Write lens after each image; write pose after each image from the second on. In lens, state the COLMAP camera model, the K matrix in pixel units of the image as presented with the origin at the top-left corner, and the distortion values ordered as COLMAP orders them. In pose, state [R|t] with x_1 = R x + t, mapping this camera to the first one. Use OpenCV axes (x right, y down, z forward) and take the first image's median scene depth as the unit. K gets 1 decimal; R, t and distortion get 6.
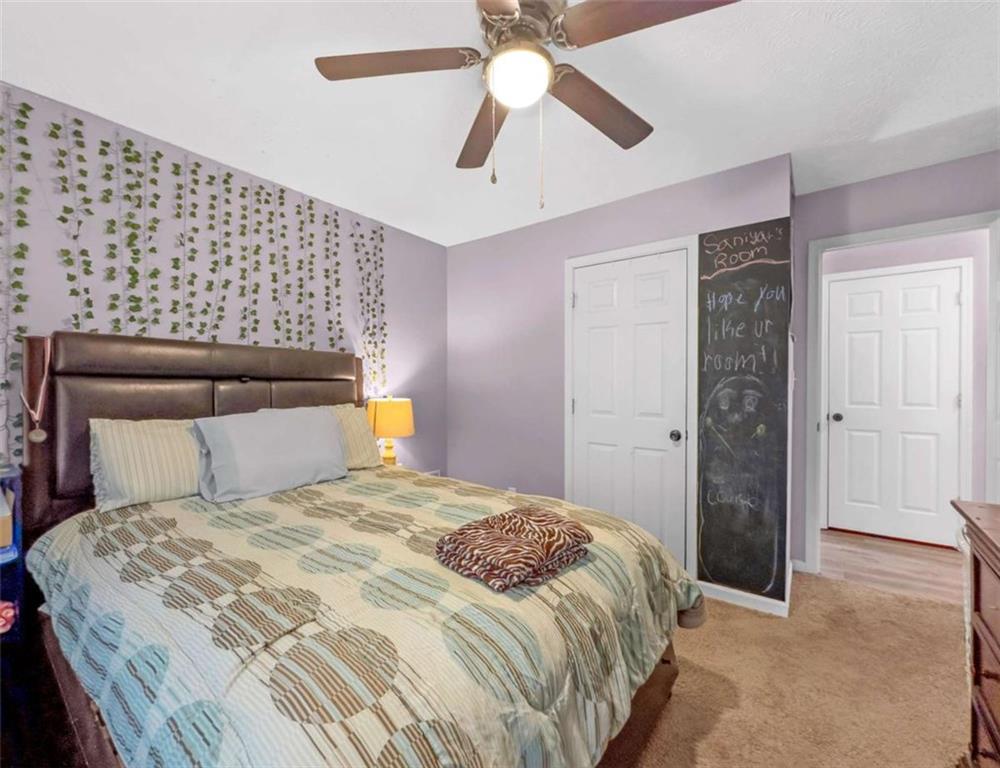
lens RADIAL K [[430.3, 0, 500.0], [0, 430.3, 384.0], [0, 0, 1]] dist [0.001368, 0.000245]
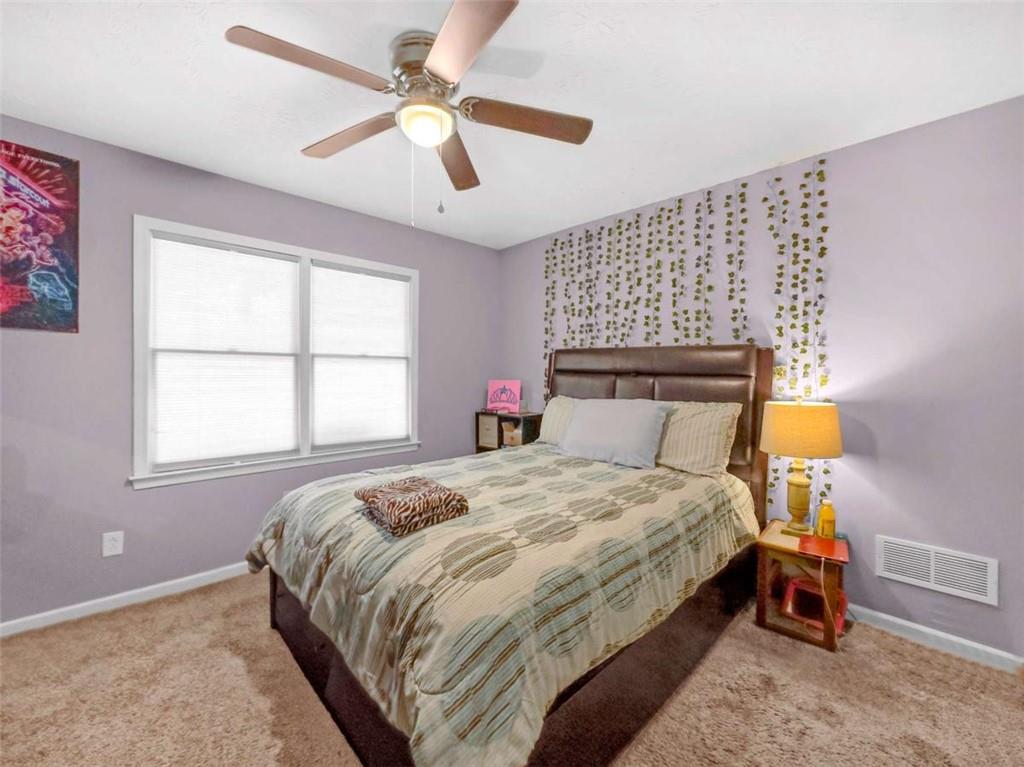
lens RADIAL K [[415.0, 0, 512.0], [0, 415.0, 383.5], [0, 0, 1]] dist [0.000447, 0.000064]
pose [[-0.150642, 0.011566, -0.988521, 0.620220], [-0.025038, 0.999566, 0.015511, 0.005730], [0.988271, 0.027087, -0.150287, 0.783397]]
